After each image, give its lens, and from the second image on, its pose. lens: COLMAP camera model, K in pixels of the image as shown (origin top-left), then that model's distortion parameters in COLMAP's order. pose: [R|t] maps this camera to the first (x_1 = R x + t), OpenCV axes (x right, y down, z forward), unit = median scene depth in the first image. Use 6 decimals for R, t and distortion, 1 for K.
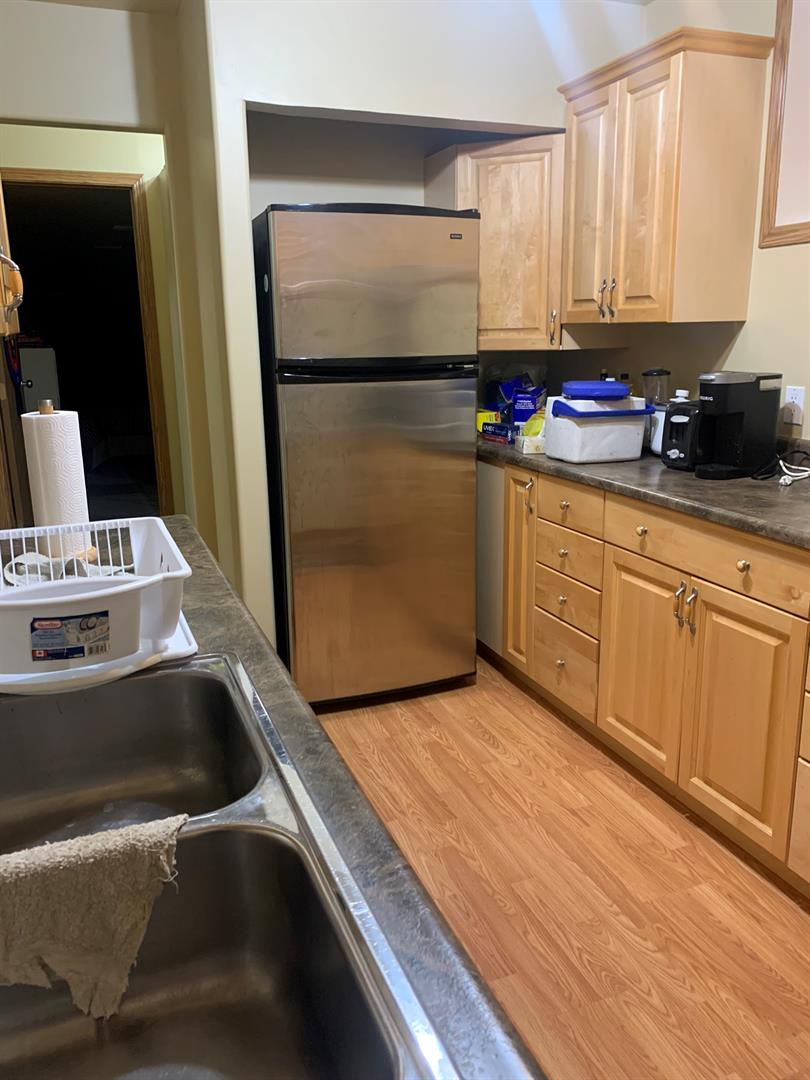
lens RADIAL K [[847.6, 0, 403.3], [0, 847.6, 532.0], [0, 0, 1]] dist [0.023540, -0.016663]
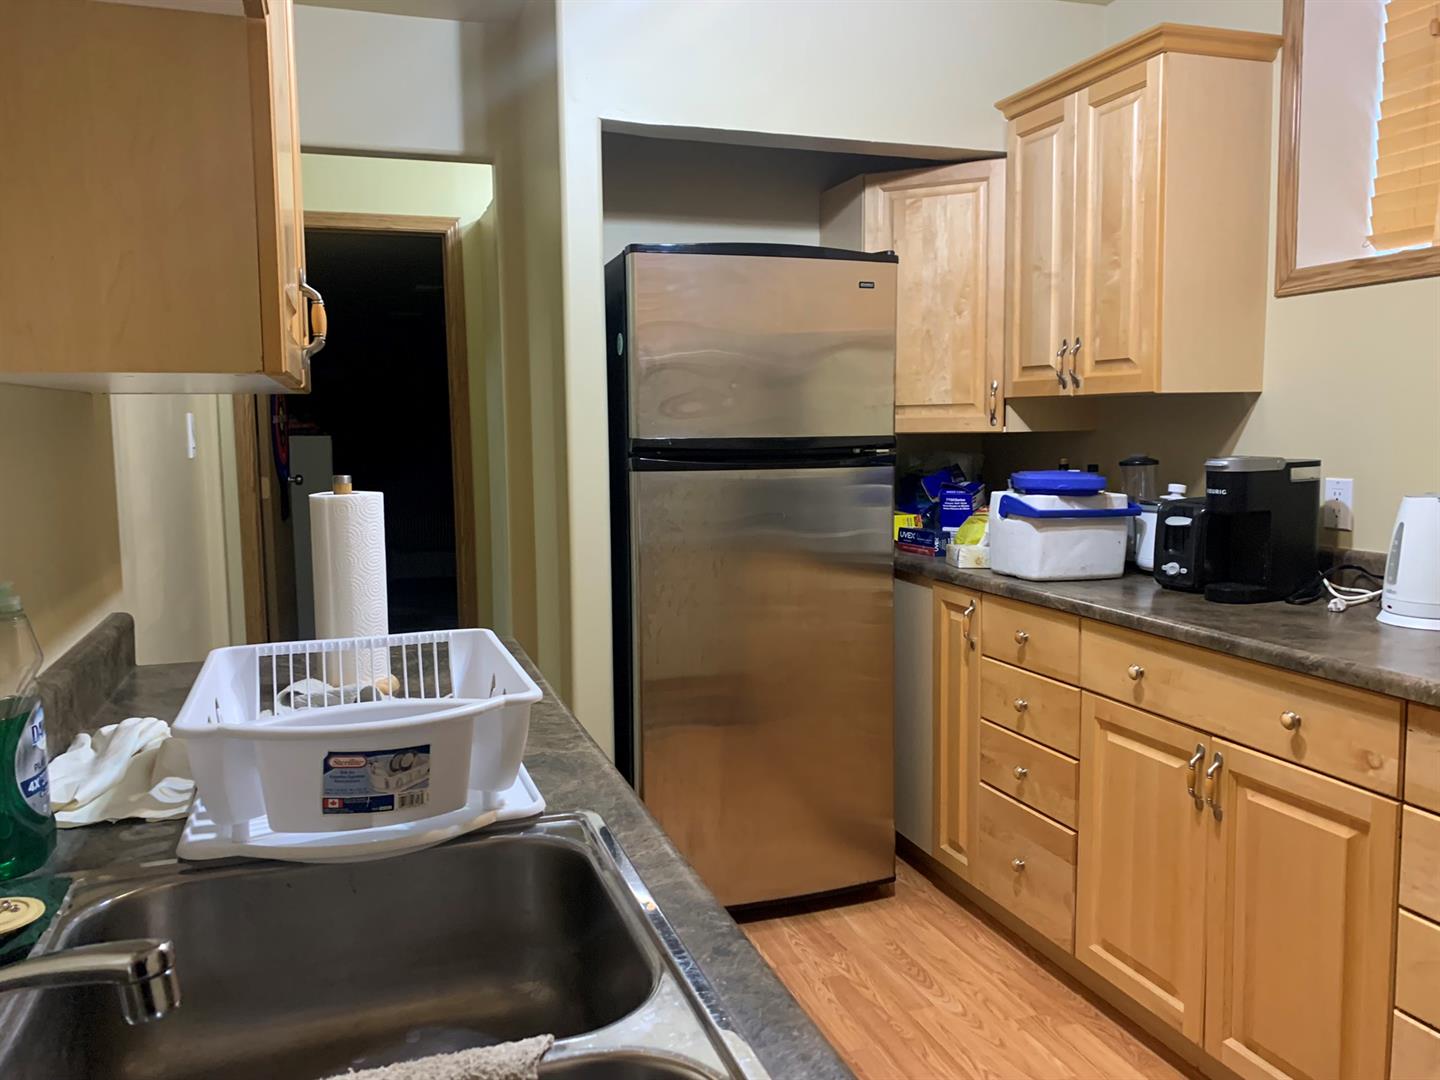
lens RADIAL K [[1130.1, 0, 708.3], [0, 1130.1, 528.5], [0, 0, 1]] dist [0.023540, -0.016663]
pose [[0.998716, 0.008260, -0.049985, -0.030109], [-0.015429, 0.989342, -0.144791, 0.021129], [0.048257, 0.145376, 0.988199, 0.018698]]
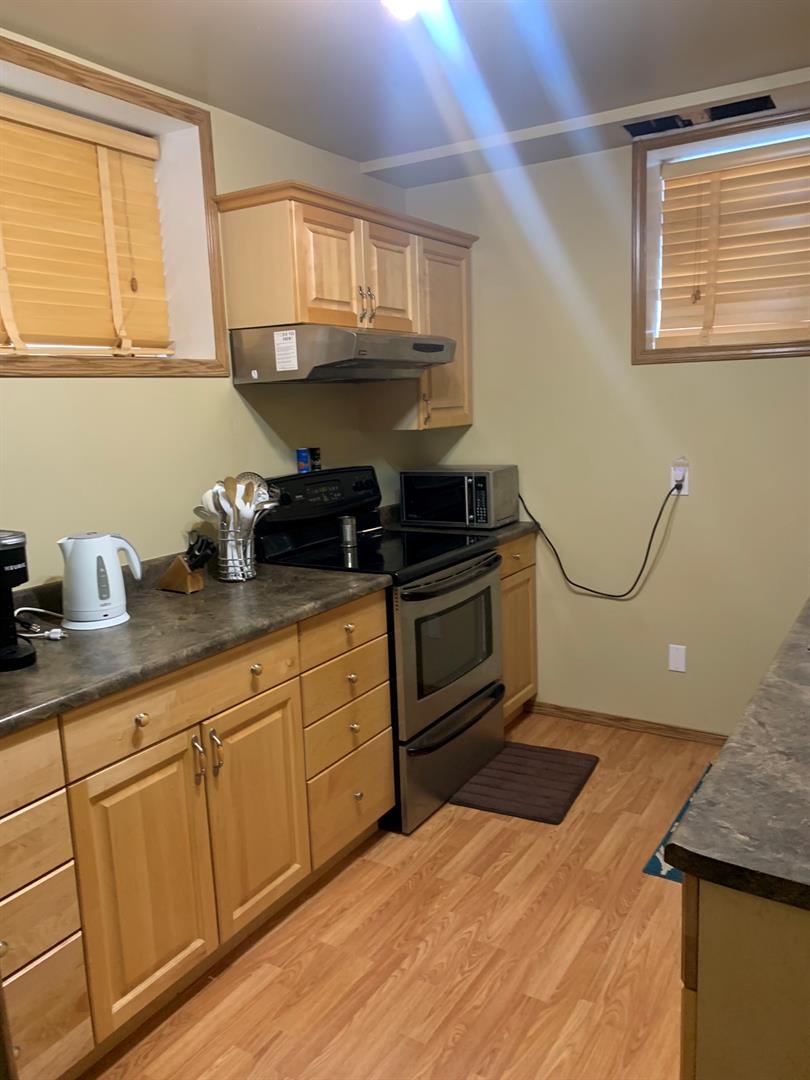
lens RADIAL K [[847.6, 0, 405.5], [0, 847.6, 543.0], [0, 0, 1]] dist [0.023540, -0.016663]
pose [[-0.603731, -0.100664, 0.790807, -0.463295], [0.233999, 0.925920, 0.296506, -0.319390], [-0.762072, 0.364058, -0.535452, 1.122938]]
